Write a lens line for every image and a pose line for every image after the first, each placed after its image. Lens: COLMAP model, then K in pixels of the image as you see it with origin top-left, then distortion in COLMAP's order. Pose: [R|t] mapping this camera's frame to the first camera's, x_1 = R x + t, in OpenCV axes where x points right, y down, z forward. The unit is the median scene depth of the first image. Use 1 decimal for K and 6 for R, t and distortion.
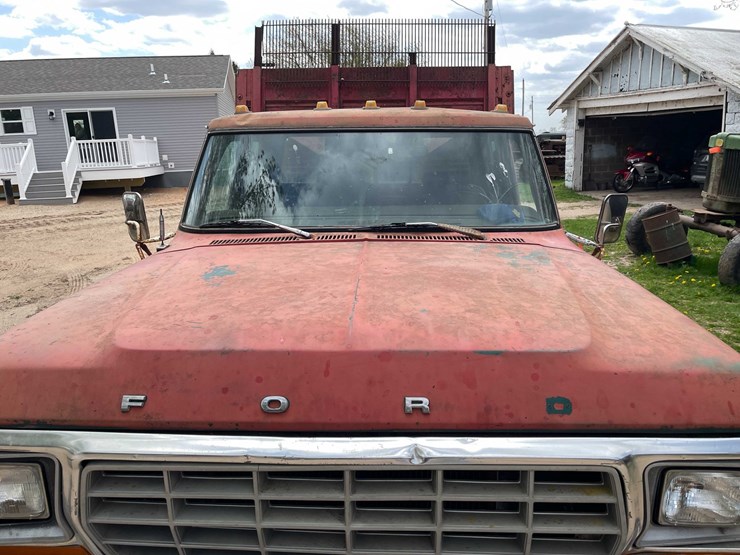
lens RADIAL K [[560.6, 0, 373.3], [0, 560.6, 274.5], [0, 0, 1]] dist [0.085015, -0.107047]
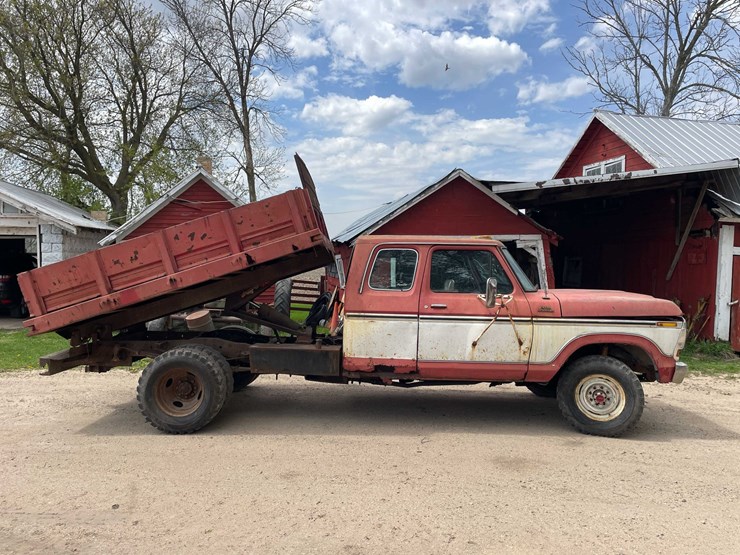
lens RADIAL K [[560.6, 0, 373.3], [0, 560.6, 274.5], [0, 0, 1]] dist [0.085015, -0.107047]
pose [[-0.032340, 0.015034, 0.999364, -0.398093], [0.218270, 0.975859, -0.007617, -0.041781], [-0.975353, 0.217884, -0.034841, 0.266913]]
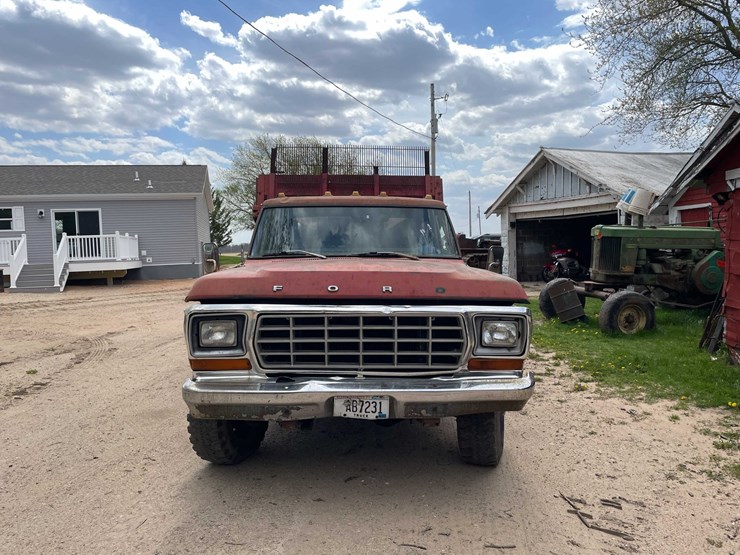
lens RADIAL K [[558.4, 0, 365.6], [0, 558.4, 273.6], [0, 0, 1]] dist [0.093400, -0.115889]
pose [[0.998011, 0.005280, 0.062814, -0.014193], [0.006231, 0.983343, -0.181653, 0.046546], [-0.062726, 0.181683, 0.981354, -0.119237]]
